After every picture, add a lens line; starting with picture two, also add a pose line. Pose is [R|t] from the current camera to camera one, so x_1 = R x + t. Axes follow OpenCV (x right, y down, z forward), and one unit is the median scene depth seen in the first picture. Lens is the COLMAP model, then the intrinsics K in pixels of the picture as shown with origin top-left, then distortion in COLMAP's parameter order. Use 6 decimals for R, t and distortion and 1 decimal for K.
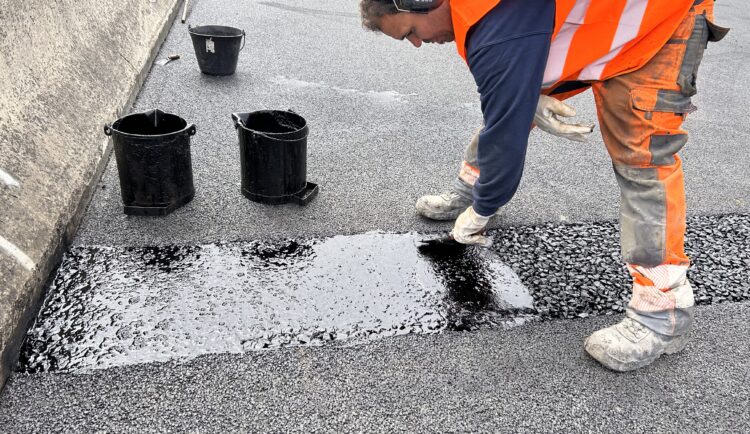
lens RADIAL K [[560.1, 0, 373.7], [0, 560.1, 219.7], [0, 0, 1]] dist [0.047035, -0.054187]
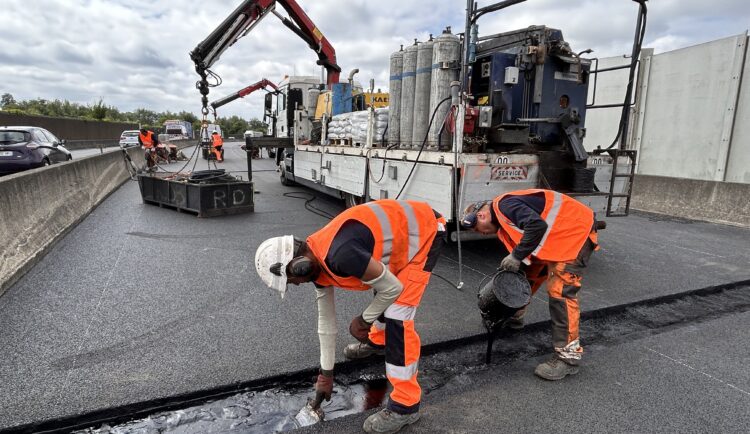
lens RADIAL K [[435.6, 0, 367.7], [0, 435.6, 216.4], [0, 0, 1]] dist [-0.008774, 0.003552]
pose [[0.976238, -0.075061, 0.203286, 0.379511], [0.138966, 0.936655, -0.321506, 0.012297], [-0.166276, 0.342116, 0.924829, -0.253754]]
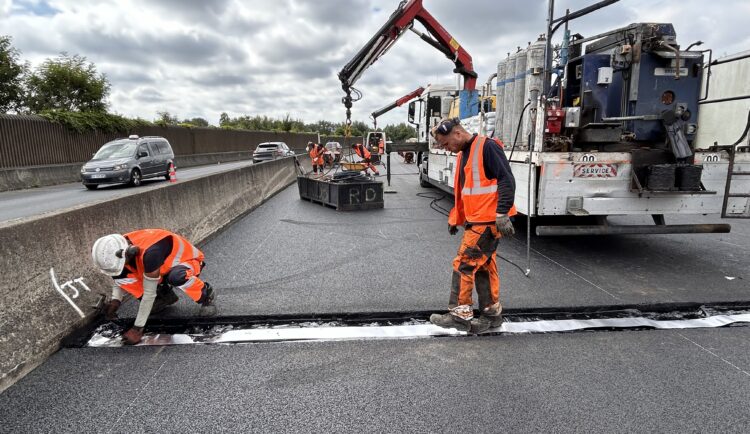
lens RADIAL K [[435.6, 0, 372.1], [0, 435.6, 216.9], [0, 0, 1]] dist [-0.008774, 0.003552]
pose [[0.987630, -0.041008, -0.151344, 0.684171], [-0.015227, 0.935552, -0.352861, 0.211438], [0.156060, 0.350801, 0.923355, -0.556151]]
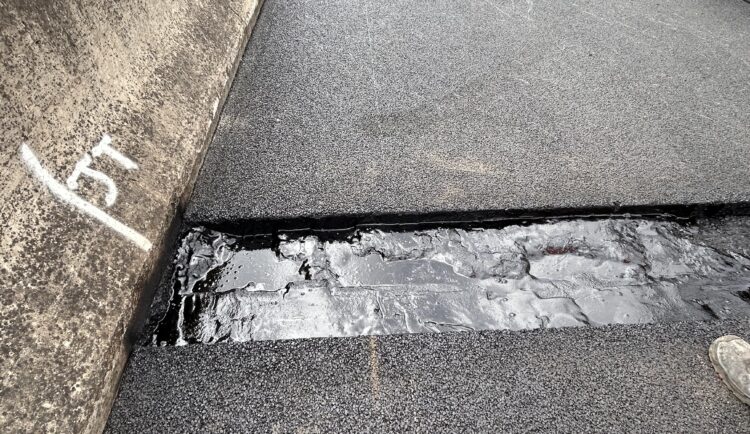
lens RADIAL K [[435.6, 0, 370.2], [0, 435.6, 213.9], [0, 0, 1]] dist [-0.008774, 0.003552]
pose [[0.986019, 0.070696, -0.150894, -0.012071], [-0.034017, 0.971870, 0.233050, -0.124346], [0.163125, -0.224659, 0.960686, 0.132378]]
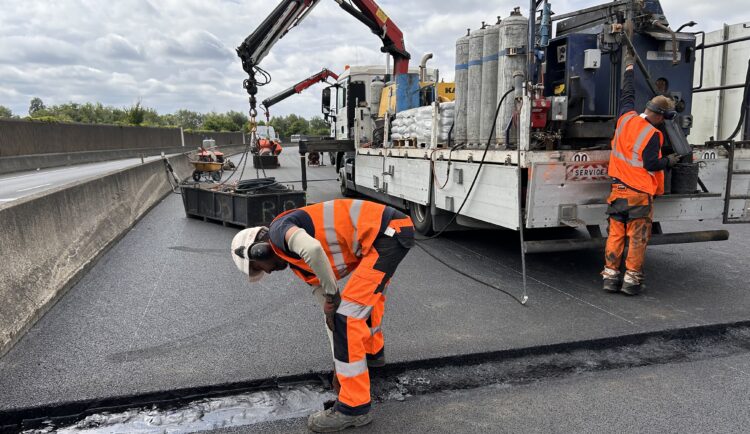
lens RADIAL K [[560.1, 0, 373.6], [0, 560.1, 215.7], [0, 0, 1]] dist [0.047035, -0.054187]
pose [[0.995350, -0.078976, 0.055139, 0.453448], [0.093979, 0.921716, -0.376307, 0.178178], [-0.021104, 0.379740, 0.924853, -0.536832]]
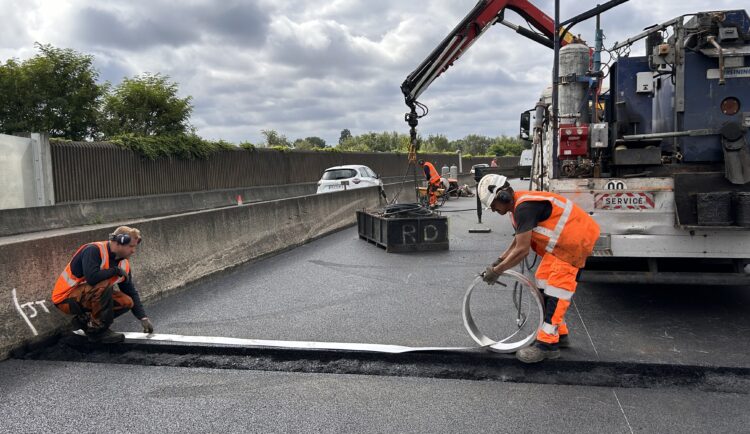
lens RADIAL K [[609.7, 0, 381.3], [0, 609.7, 215.0], [0, 0, 1]] dist [0.042761, -0.058725]
pose [[0.916244, -0.052900, -0.397113, 1.469984], [-0.127995, 0.900638, -0.415294, 0.382259], [0.379624, 0.431339, 0.818433, -0.774288]]
